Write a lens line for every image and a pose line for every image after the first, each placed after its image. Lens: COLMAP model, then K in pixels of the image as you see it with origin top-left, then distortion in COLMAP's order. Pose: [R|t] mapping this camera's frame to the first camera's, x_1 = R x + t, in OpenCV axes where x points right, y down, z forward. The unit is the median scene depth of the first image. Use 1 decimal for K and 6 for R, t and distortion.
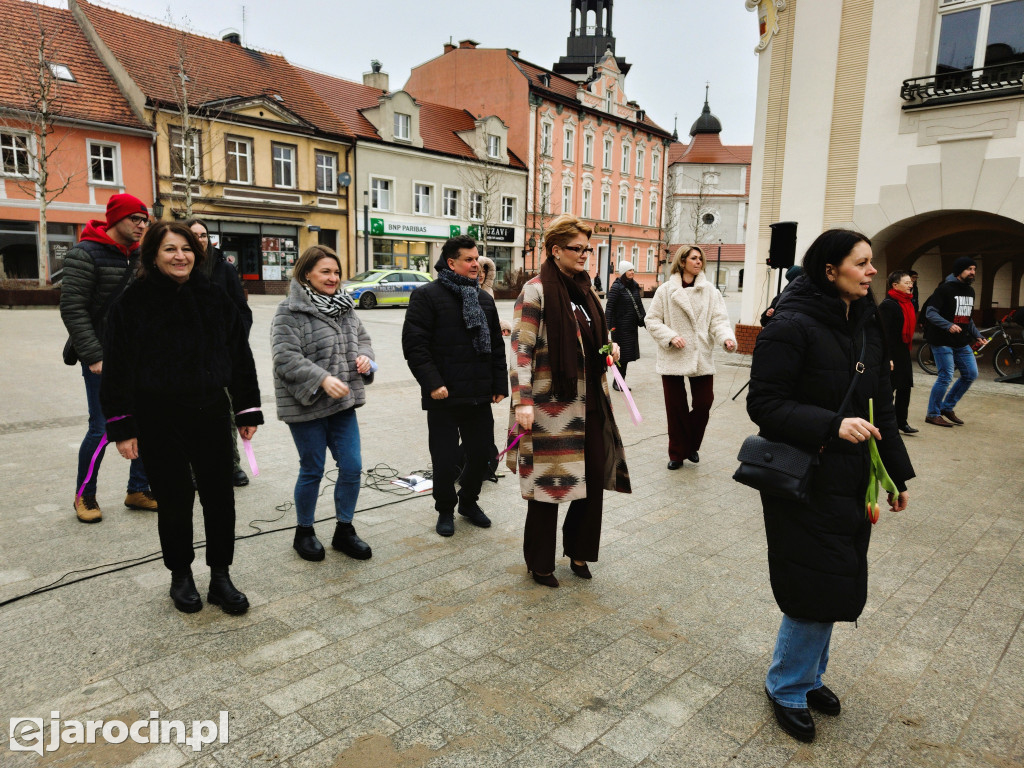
lens RADIAL K [[726.1, 0, 524.1], [0, 726.1, 385.5], [0, 0, 1]] dist [0.004594, 0.006581]
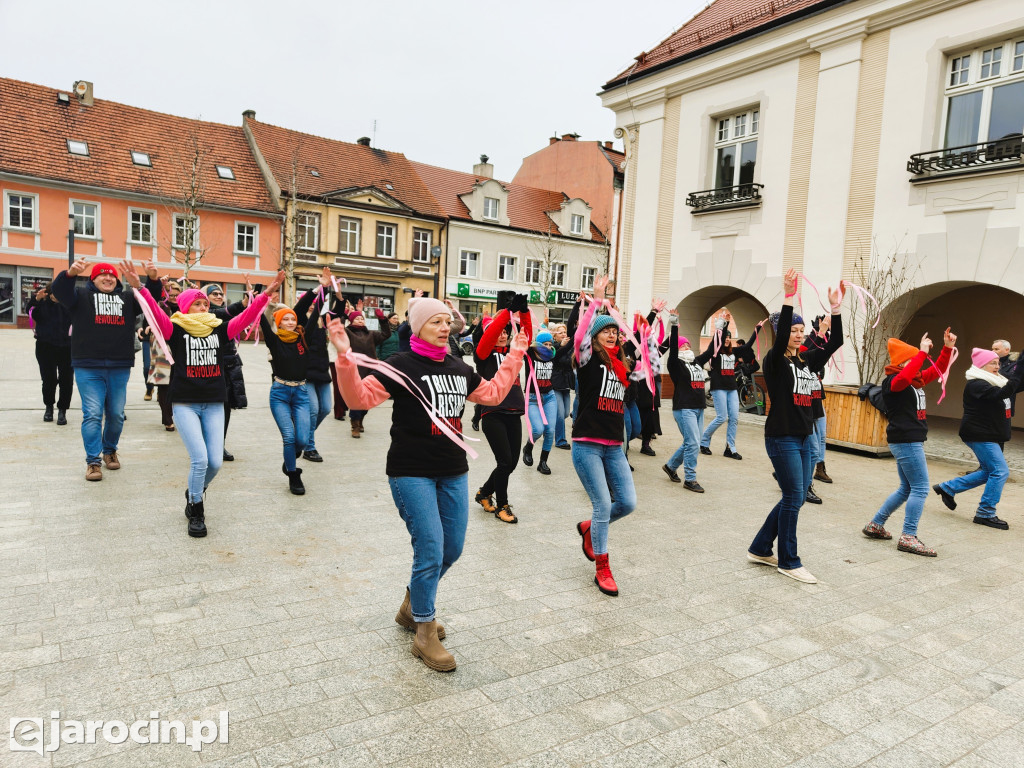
lens RADIAL K [[709.6, 0, 534.8], [0, 709.6, 390.5], [0, 0, 1]] dist [0.010523, 0.007766]
pose [[0.977586, 0.052864, -0.203792, 0.176701], [-0.068769, 0.995048, -0.071766, 0.024595], [0.198989, 0.084172, 0.976380, -0.118583]]
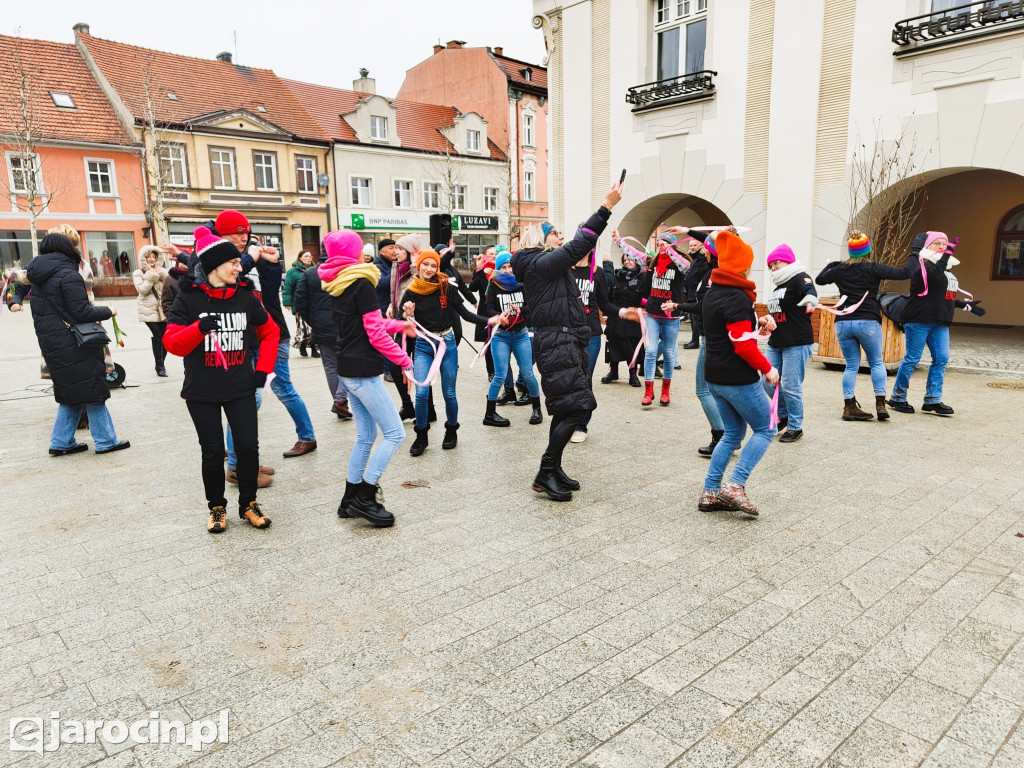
lens RADIAL K [[720.6, 0, 516.7], [0, 720.6, 393.7], [0, 0, 1]] dist [-0.000353, 0.018670]
pose [[0.995485, -0.020578, -0.092665, 0.145424], [0.023316, 0.999320, 0.028563, 0.017743], [0.092014, -0.030595, 0.995288, -0.078410]]
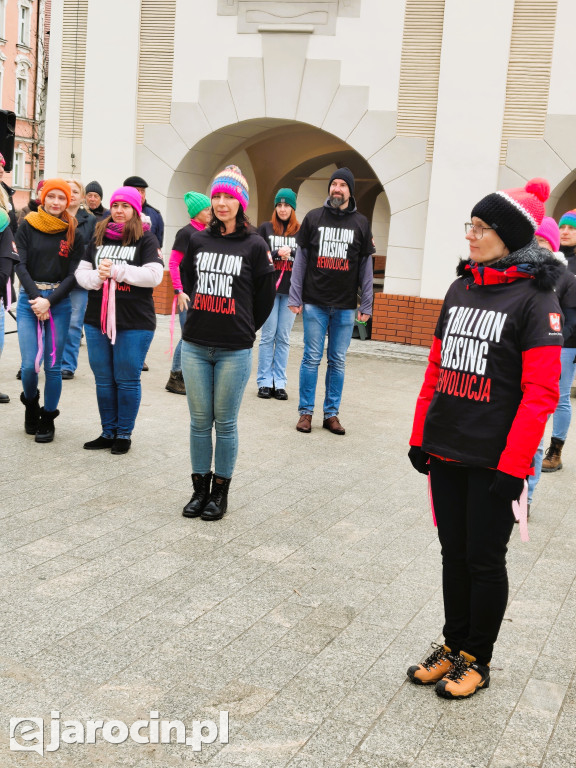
lens RADIAL K [[1119.5, 0, 310.0], [0, 1119.5, 384.3], [0, 0, 1]] dist [0.068783, -0.091179]
pose [[0.923458, -0.007898, 0.383617, 0.048759], [0.002560, 0.999893, 0.014425, 0.010907], [-0.383690, -0.012339, 0.923379, -0.052455]]
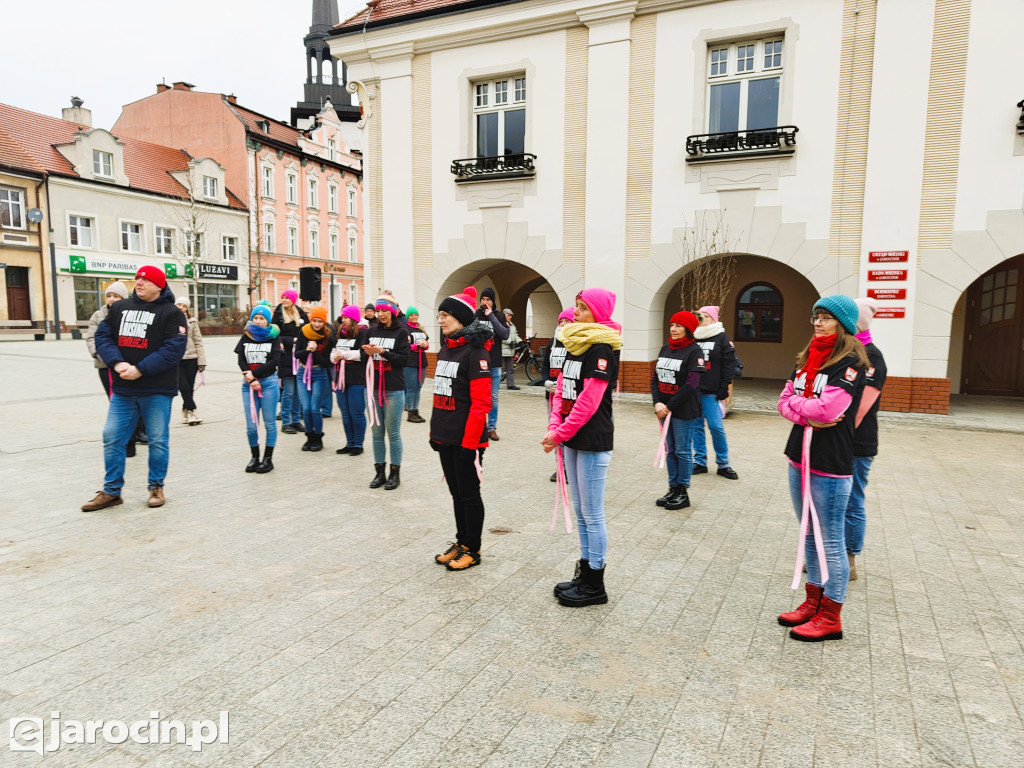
lens RADIAL K [[707.1, 0, 500.6], [0, 707.1, 393.4], [0, 0, 1]] dist [0.013556, 0.002402]
pose [[0.958845, -0.041716, 0.280849, 0.075147], [0.052082, 0.998206, -0.029546, 0.015269], [-0.279113, 0.042957, 0.959297, -0.080502]]
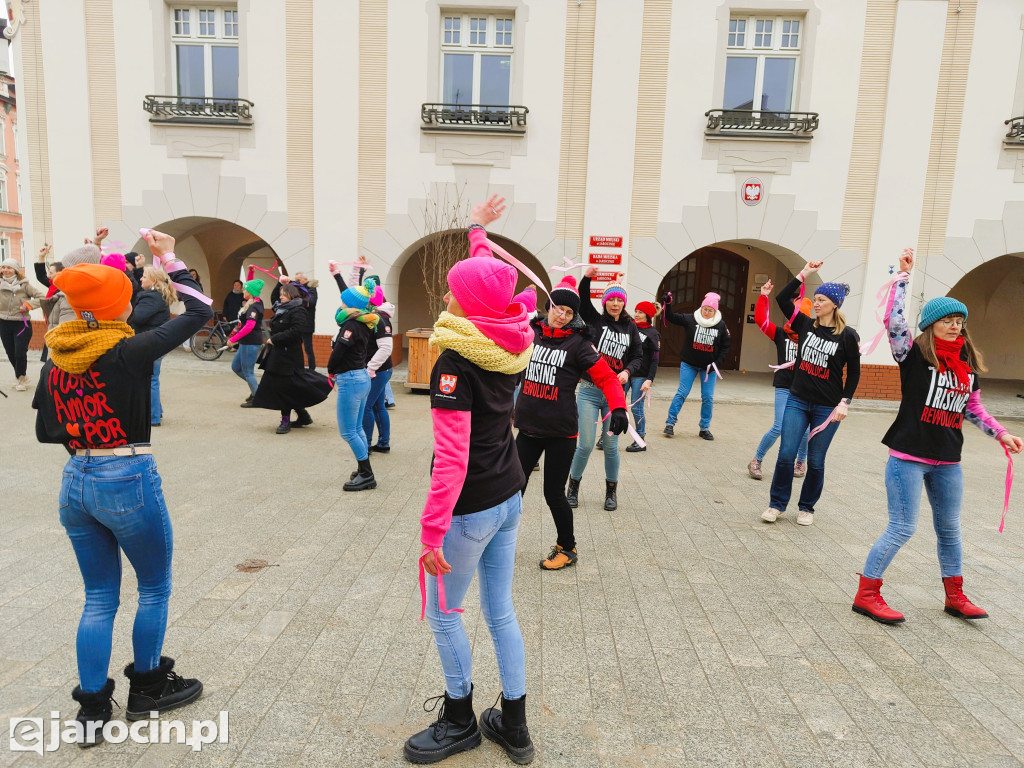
lens RADIAL K [[702.0, 0, 510.9], [0, 702.0, 387.9], [0, 0, 1]] dist [0.009090, 0.006487]
pose [[0.766310, -0.075382, 0.638034, 0.076584], [0.073442, 0.996861, 0.029570, 0.010586], [-0.638260, 0.024198, 0.769441, -0.054999]]
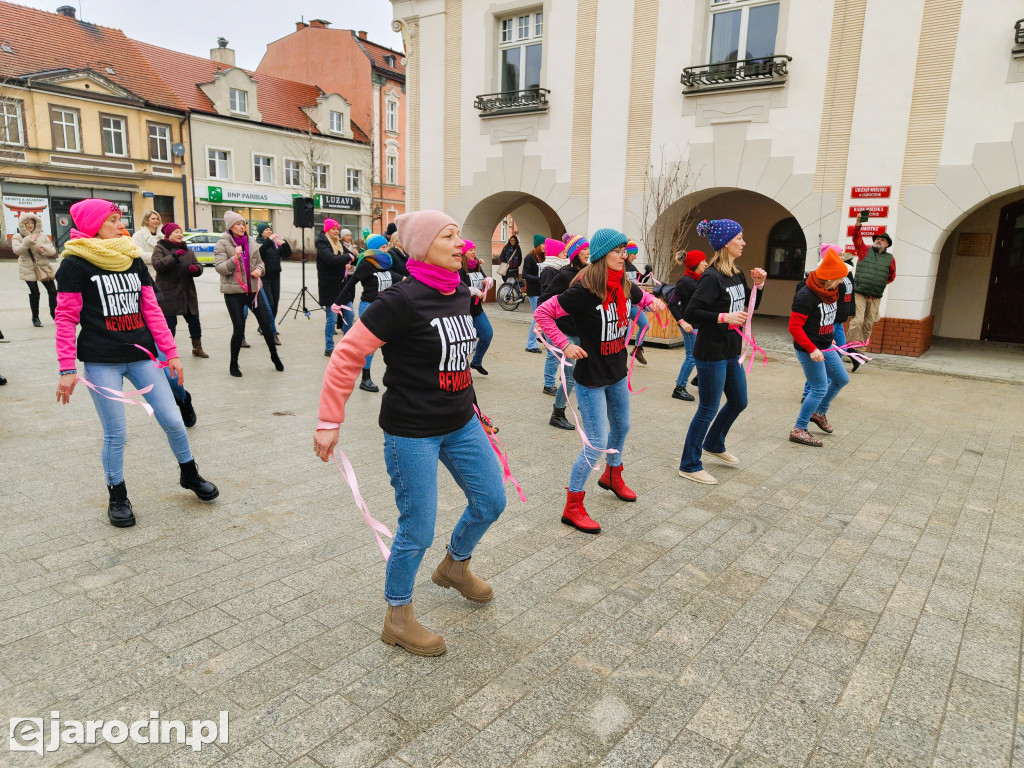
lens RADIAL K [[705.9, 0, 516.9], [0, 705.9, 381.2], [0, 0, 1]] dist [0.009271, 0.004439]
pose [[0.994914, -0.006828, 0.100497, 0.152955], [0.002936, 0.999242, 0.038825, 0.023921], [-0.100686, -0.038333, 0.994180, -0.122527]]
